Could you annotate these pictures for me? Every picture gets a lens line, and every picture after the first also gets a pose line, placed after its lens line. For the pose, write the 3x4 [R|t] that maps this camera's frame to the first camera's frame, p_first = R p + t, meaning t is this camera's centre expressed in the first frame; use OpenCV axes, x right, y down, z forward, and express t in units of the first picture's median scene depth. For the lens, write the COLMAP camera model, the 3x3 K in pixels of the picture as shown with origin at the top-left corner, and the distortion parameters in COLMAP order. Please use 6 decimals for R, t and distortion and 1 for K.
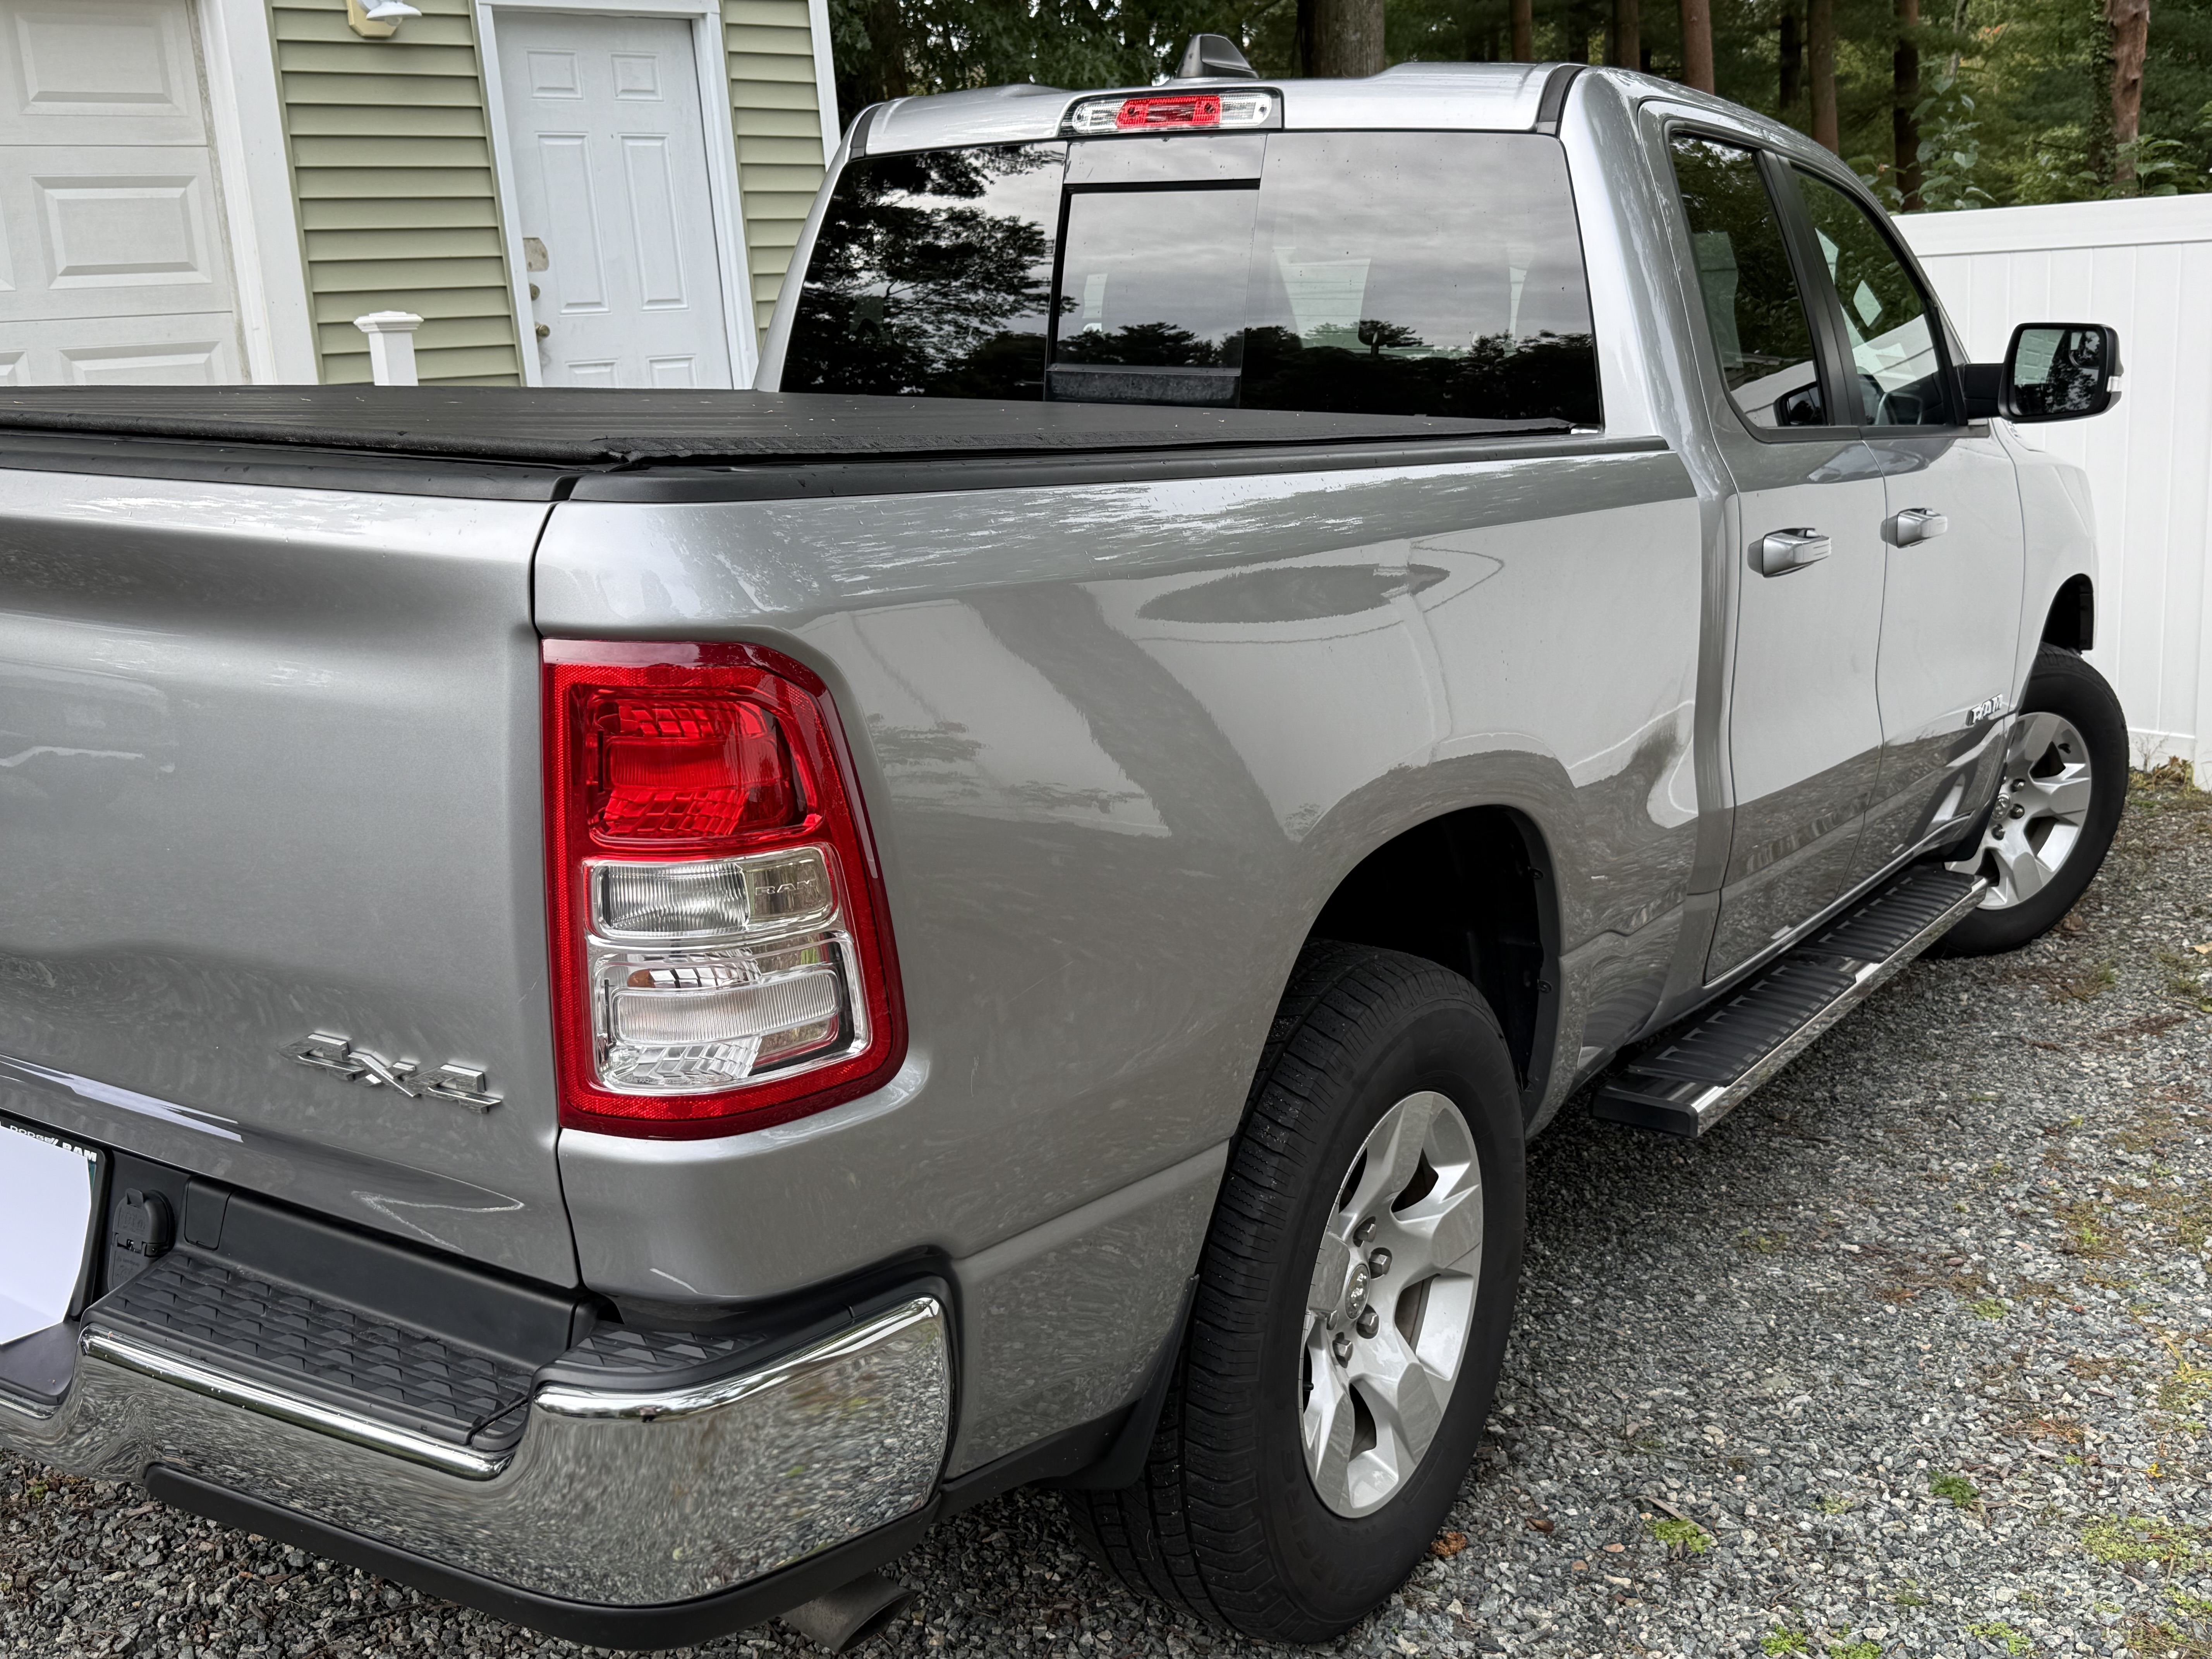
lens RADIAL K [[2272.2, 0, 1107.7], [0, 2272.2, 825.0], [0, 0, 1]] dist [-0.007188, 0.000000]
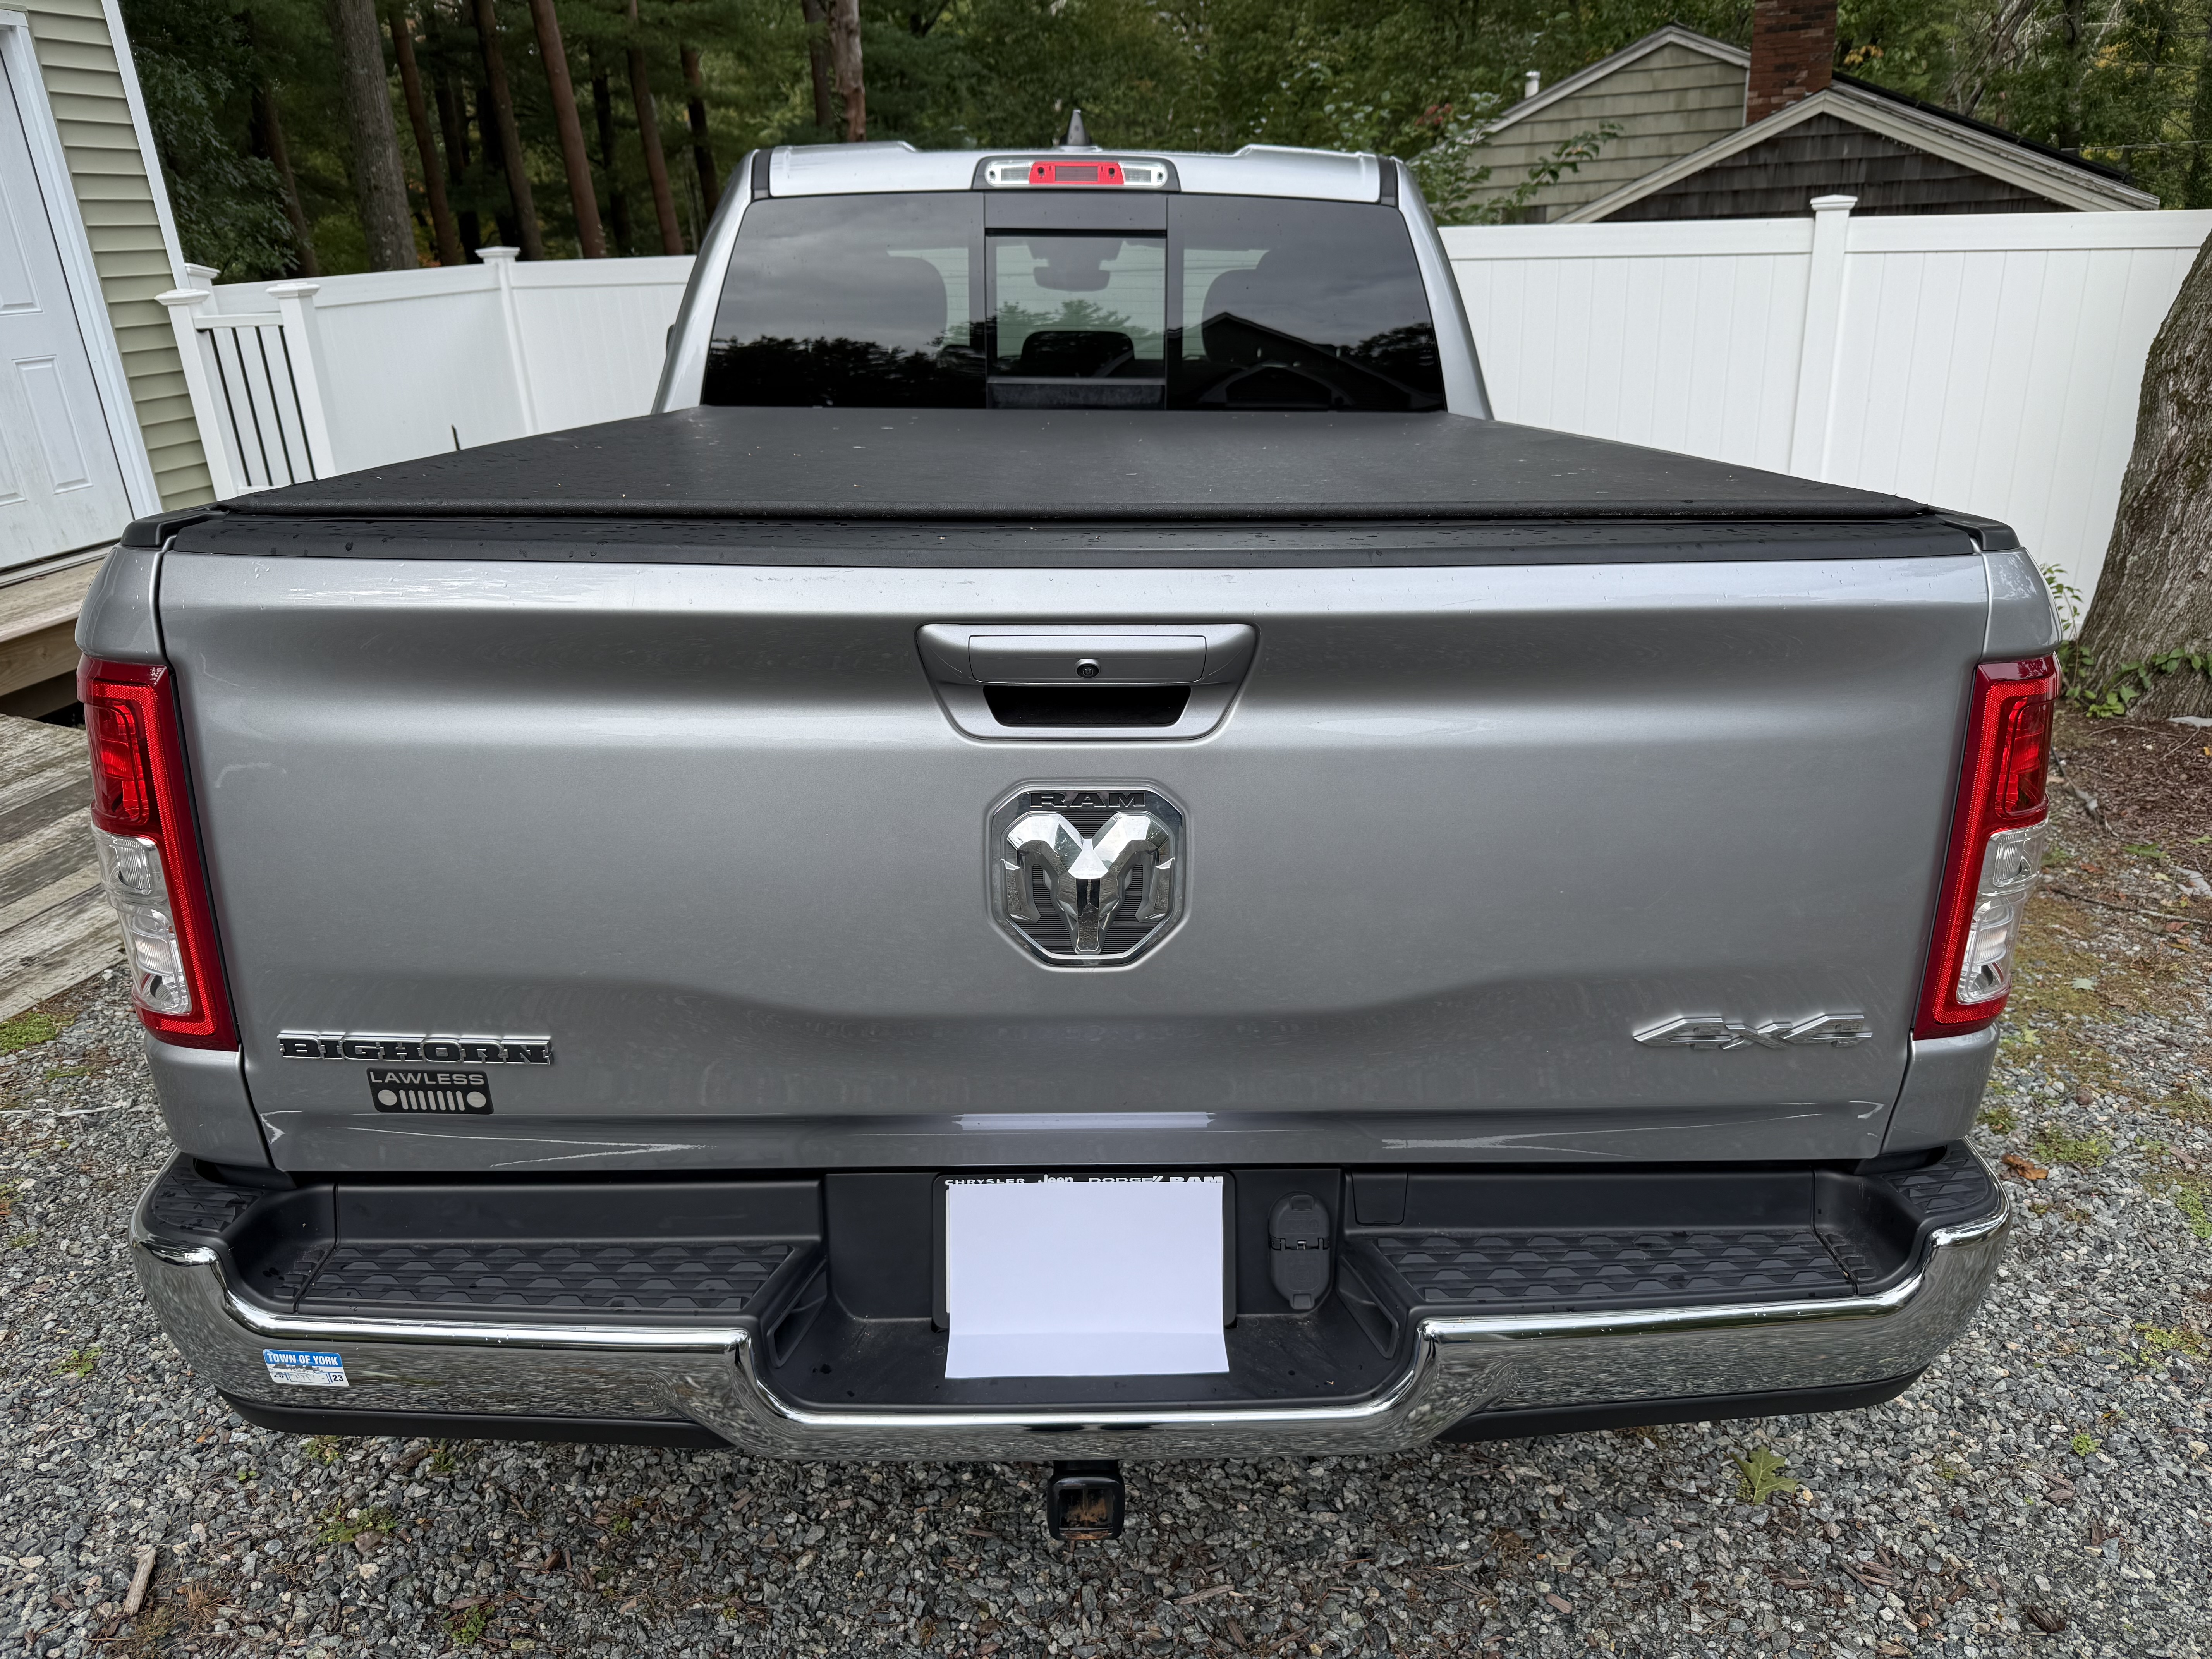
lens RADIAL K [[1576.8, 0, 1106.5], [0, 1576.8, 840.8], [0, 0, 1]] dist [-0.002136, -0.014607]
pose [[0.836173, -0.179345, 0.518315, -0.471235], [0.120117, 0.981966, 0.145996, -0.072110], [-0.535151, -0.059819, 0.842636, 0.220964]]
